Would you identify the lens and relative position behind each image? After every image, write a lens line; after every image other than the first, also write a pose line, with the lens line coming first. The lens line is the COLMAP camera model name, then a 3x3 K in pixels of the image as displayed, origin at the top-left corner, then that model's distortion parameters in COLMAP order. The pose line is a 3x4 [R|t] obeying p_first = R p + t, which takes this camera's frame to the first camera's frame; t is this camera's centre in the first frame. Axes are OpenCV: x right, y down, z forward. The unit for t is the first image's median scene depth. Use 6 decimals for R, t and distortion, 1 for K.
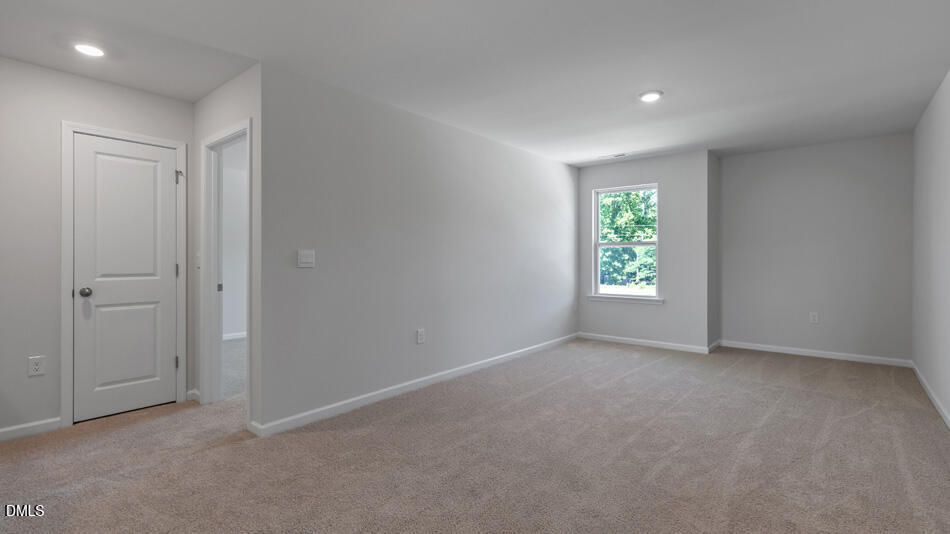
lens RADIAL K [[436.3, 0, 470.9], [0, 436.3, 261.8], [0, 0, 1]] dist [0.011124, -0.001335]
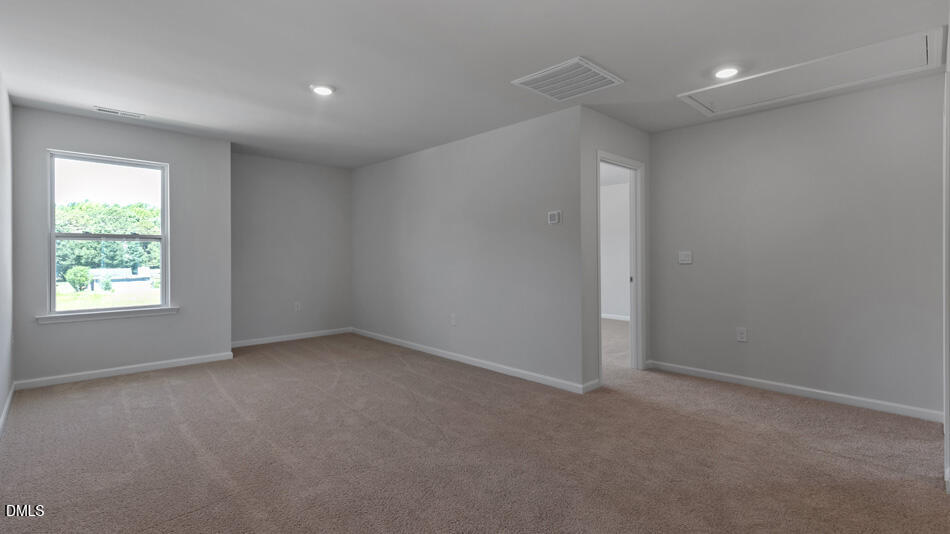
lens RADIAL K [[436.3, 0, 480.3], [0, 436.3, 260.4], [0, 0, 1]] dist [0.011124, -0.001335]
pose [[0.096870, -0.004574, 0.995287, -0.377700], [0.006407, 0.999972, 0.003972, -0.001413], [-0.995276, 0.005992, 0.096897, 0.409873]]
